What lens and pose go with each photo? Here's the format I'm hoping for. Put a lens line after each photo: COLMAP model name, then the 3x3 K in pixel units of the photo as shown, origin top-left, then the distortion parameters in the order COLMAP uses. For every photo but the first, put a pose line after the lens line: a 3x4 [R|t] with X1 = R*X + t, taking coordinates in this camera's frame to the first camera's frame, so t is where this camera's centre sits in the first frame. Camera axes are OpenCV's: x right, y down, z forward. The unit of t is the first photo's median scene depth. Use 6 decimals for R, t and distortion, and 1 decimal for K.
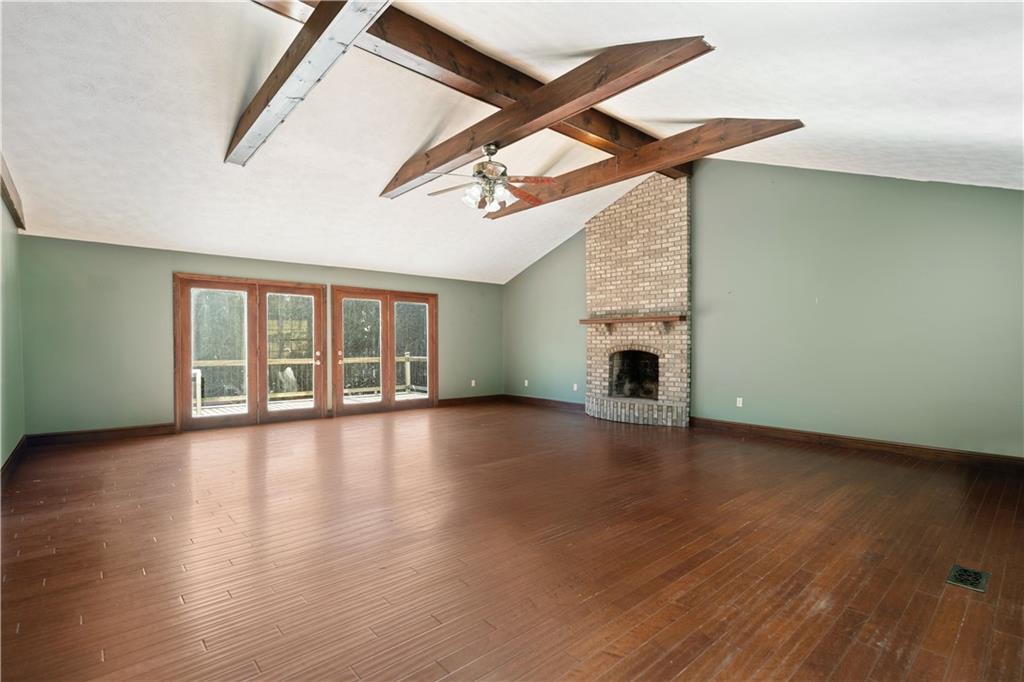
lens RADIAL K [[470.6, 0, 518.8], [0, 470.6, 350.8], [0, 0, 1]] dist [0.000774, 0.000252]
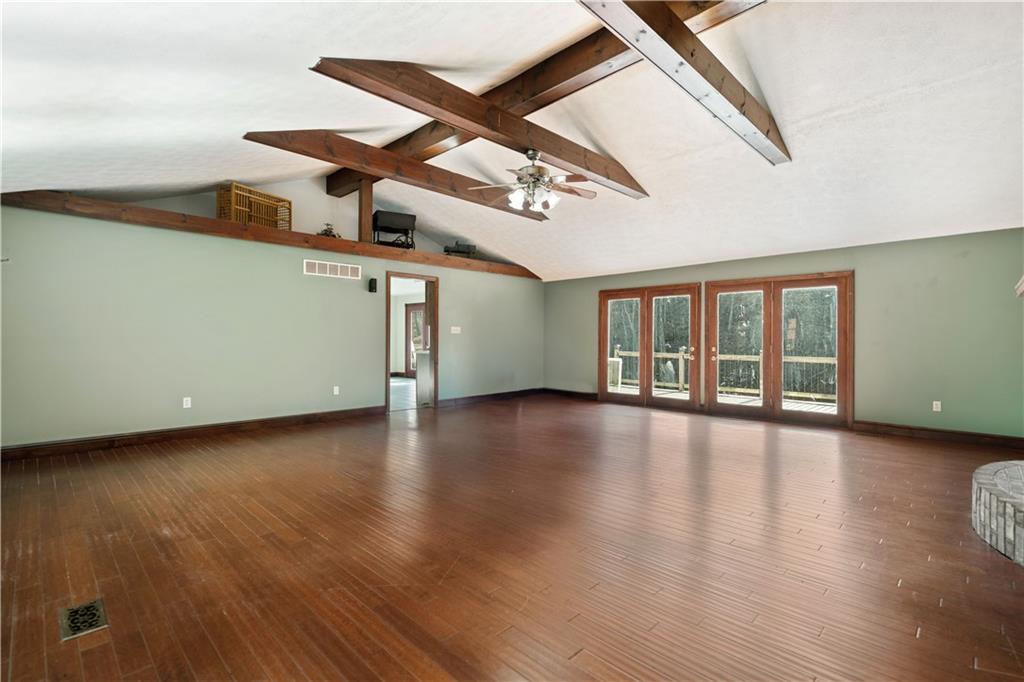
lens RADIAL K [[470.6, 0, 521.3], [0, 470.6, 336.9], [0, 0, 1]] dist [0.000774, 0.000252]
pose [[0.076128, -0.004326, -0.997089, 0.583262], [-0.019548, 0.999792, -0.005830, -0.007601], [0.996906, 0.019935, 0.076027, 0.536780]]
